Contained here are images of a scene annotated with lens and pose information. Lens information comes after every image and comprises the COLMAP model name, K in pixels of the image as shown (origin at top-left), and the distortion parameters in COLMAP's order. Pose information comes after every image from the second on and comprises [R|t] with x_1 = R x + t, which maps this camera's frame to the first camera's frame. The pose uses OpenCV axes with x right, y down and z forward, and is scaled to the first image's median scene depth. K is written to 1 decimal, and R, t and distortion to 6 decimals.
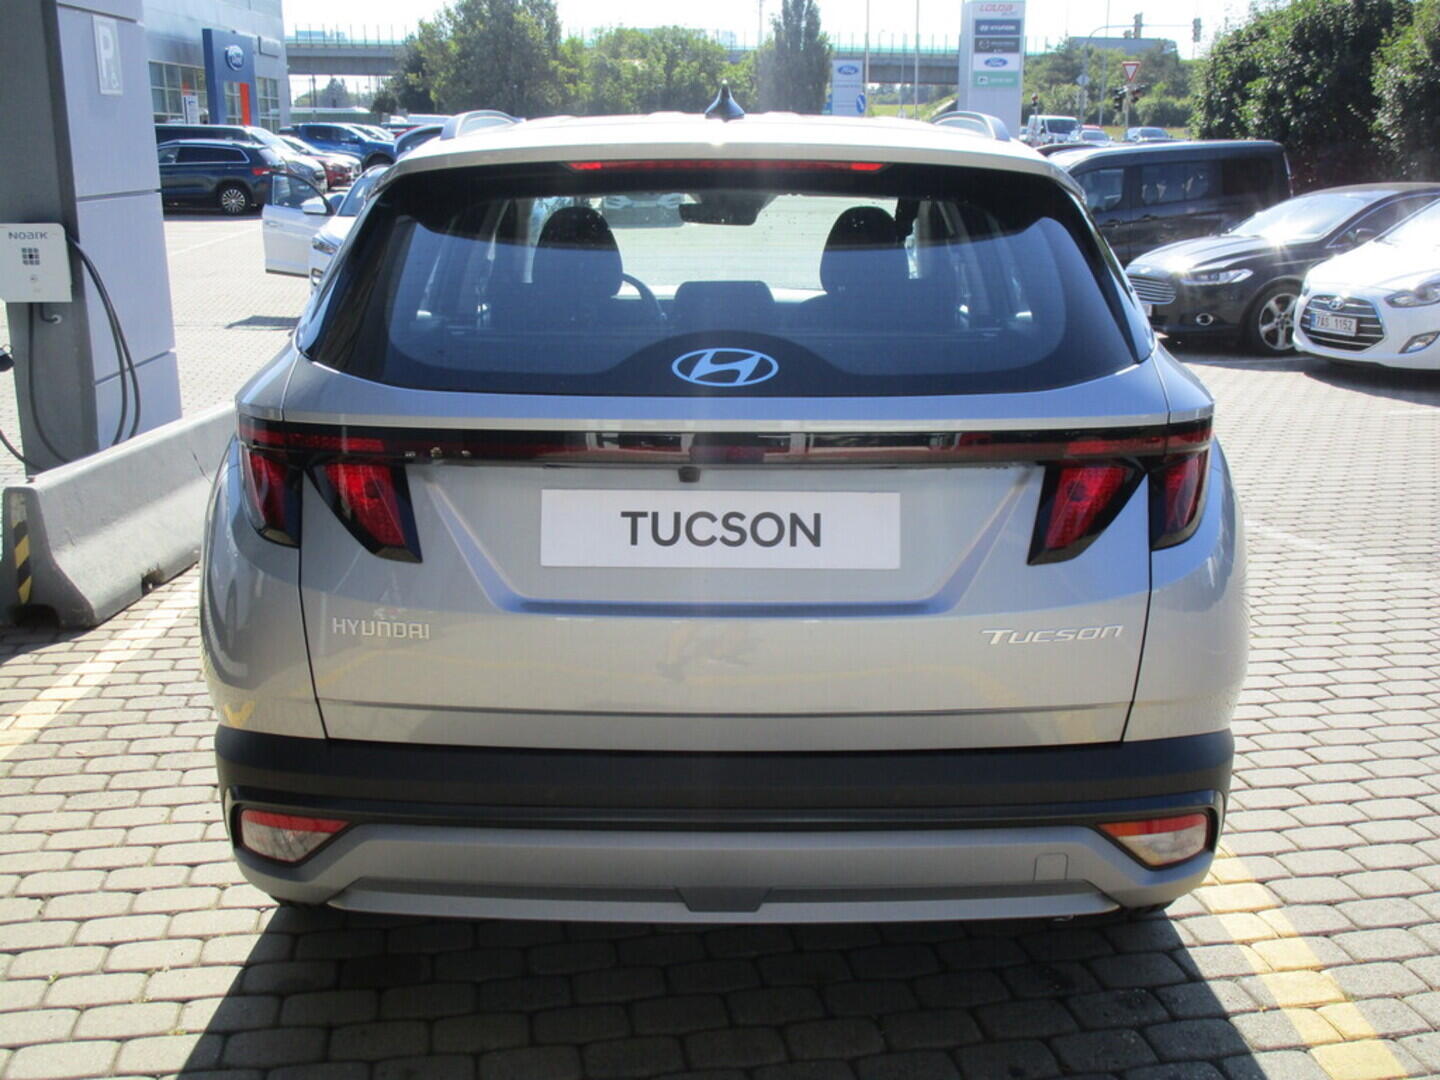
lens RADIAL K [[1435.9, 0, 720.0], [0, 1435.9, 540.0], [0, 0, 1]] dist [-0.037780, 0.018923]
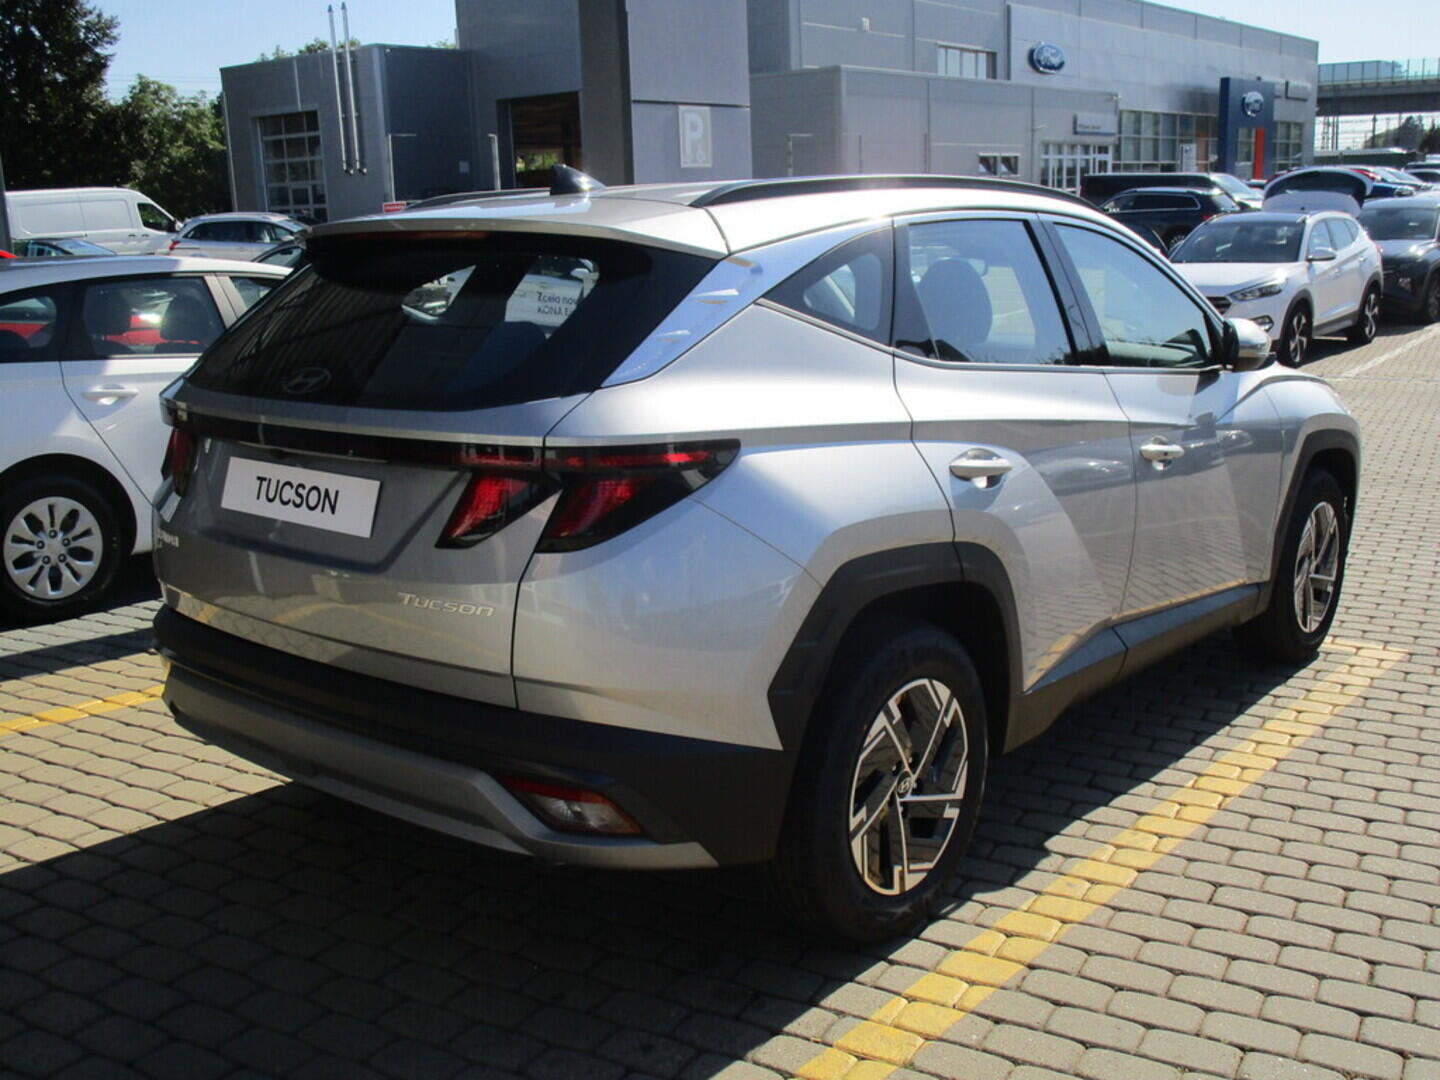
lens RADIAL K [[1435.9, 0, 720.0], [0, 1435.9, 540.0], [0, 0, 1]] dist [-0.037780, 0.018923]
pose [[0.768749, 0.120058, -0.628180, 0.131895], [-0.138504, 0.990165, 0.019744, -0.005364], [0.624373, 0.071827, 0.777817, 0.018511]]
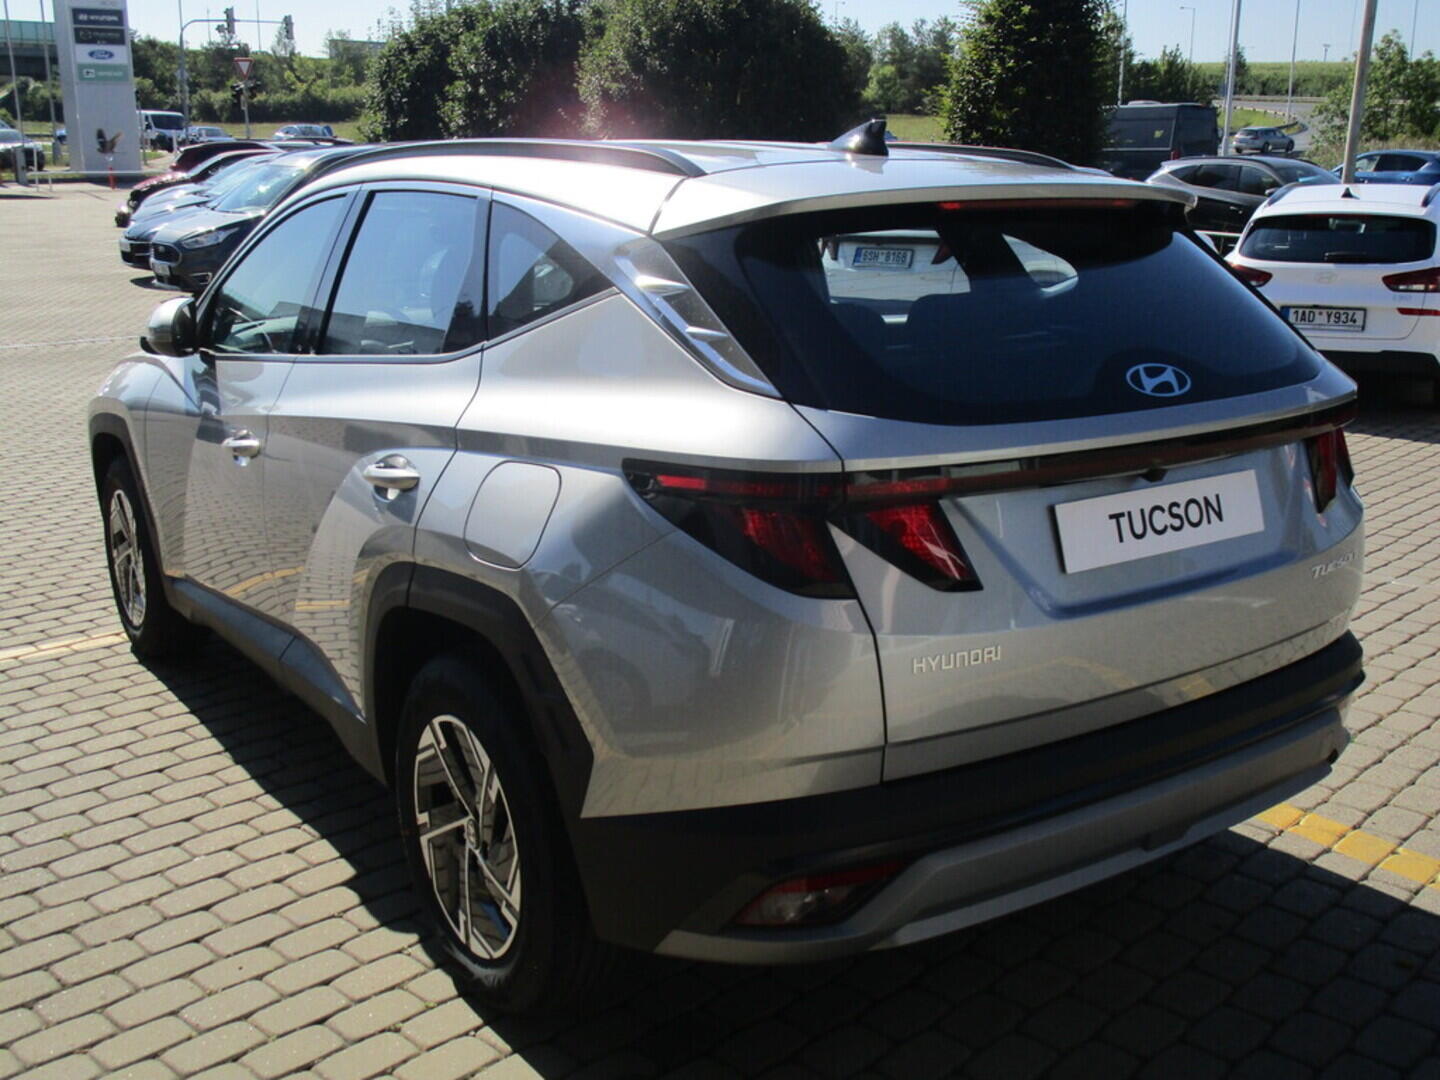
lens RADIAL K [[1435.9, 0, 720.0], [0, 1435.9, 540.0], [0, 0, 1]] dist [-0.037780, 0.018923]
pose [[0.819523, -0.146592, 0.553979, -0.103037], [0.144720, 0.988335, 0.047441, -0.010669], [-0.554471, 0.041293, 0.831178, 0.025567]]
